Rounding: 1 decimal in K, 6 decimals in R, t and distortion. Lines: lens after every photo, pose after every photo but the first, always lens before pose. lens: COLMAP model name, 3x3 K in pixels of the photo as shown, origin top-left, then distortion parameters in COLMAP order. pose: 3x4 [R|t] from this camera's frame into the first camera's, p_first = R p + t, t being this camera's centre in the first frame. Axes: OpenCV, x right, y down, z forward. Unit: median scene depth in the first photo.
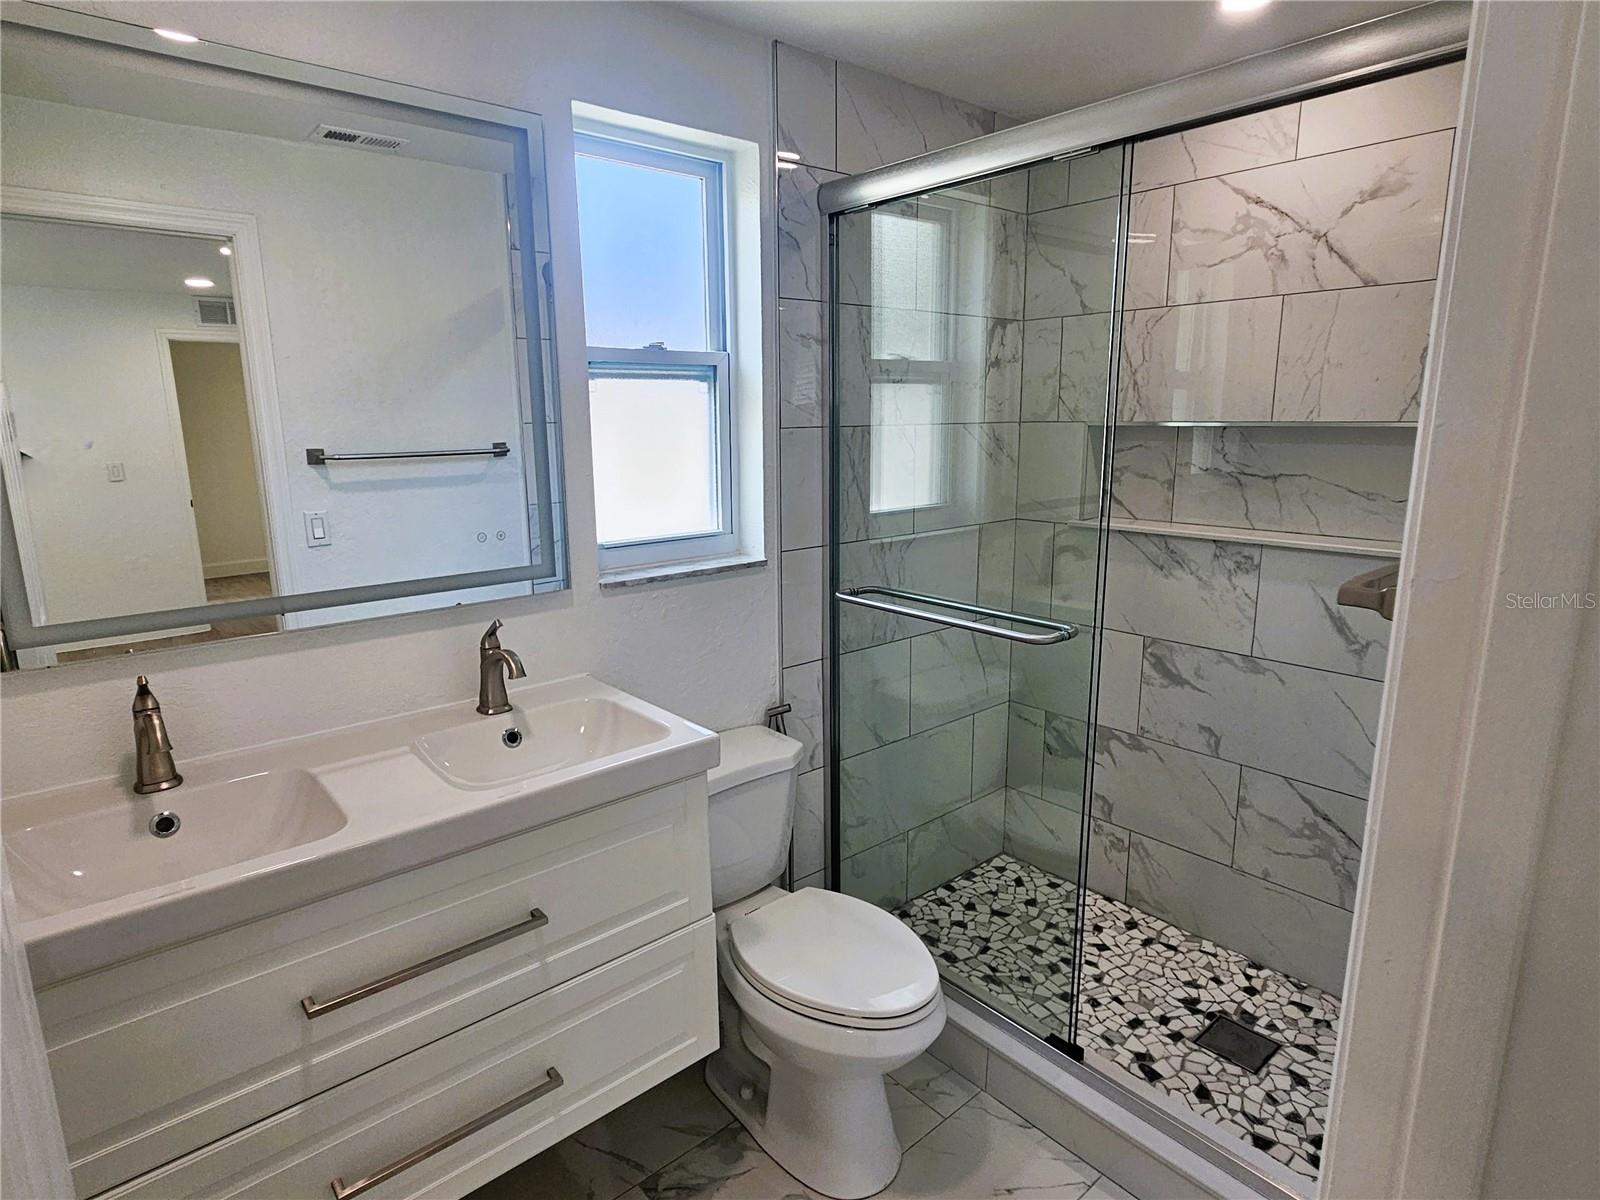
lens RADIAL K [[878.5, 0, 770.7], [0, 878.5, 605.4], [0, 0, 1]] dist [0.002384, 0.000602]
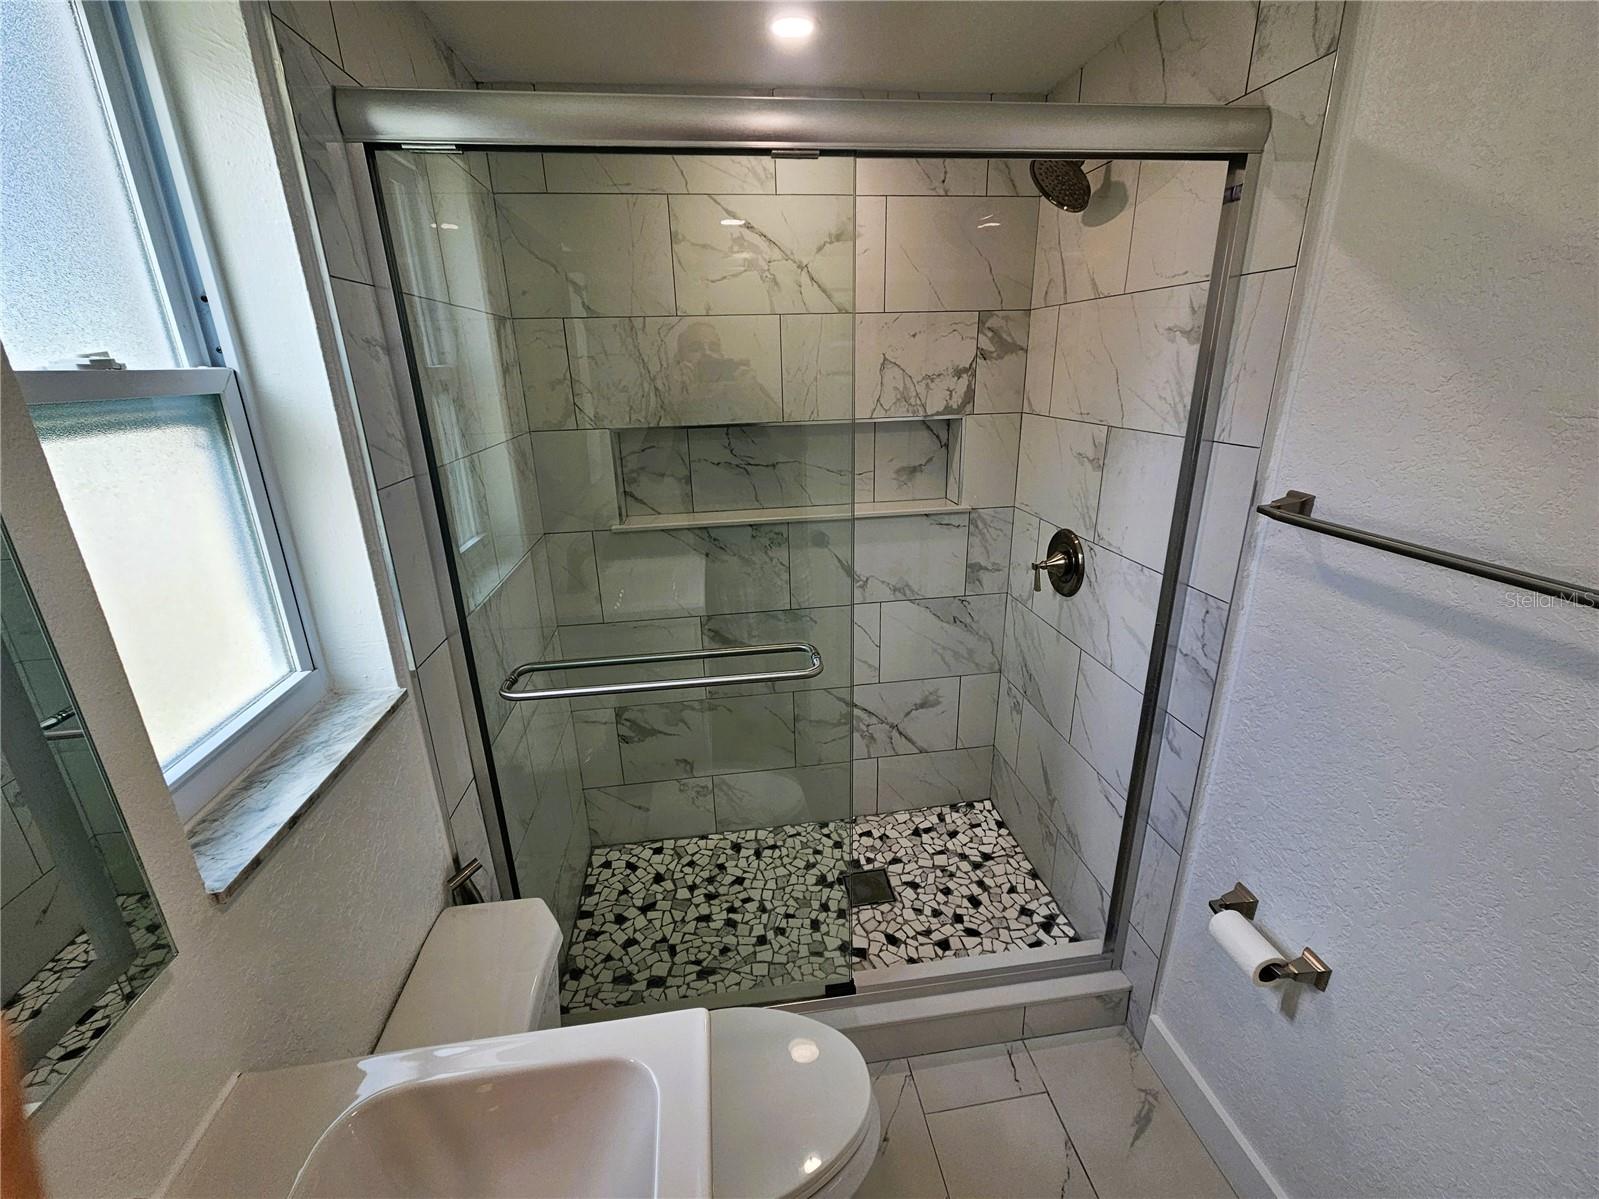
lens RADIAL K [[686.7, 0, 799.5], [0, 686.7, 599.5], [0, 0, 1]] dist [-0.000684, 0.000327]
pose [[0.533307, -0.279937, 0.798260, -0.214719], [0.200582, 0.958592, 0.202157, -0.144223], [-0.821797, 0.052305, 0.567374, 0.410837]]
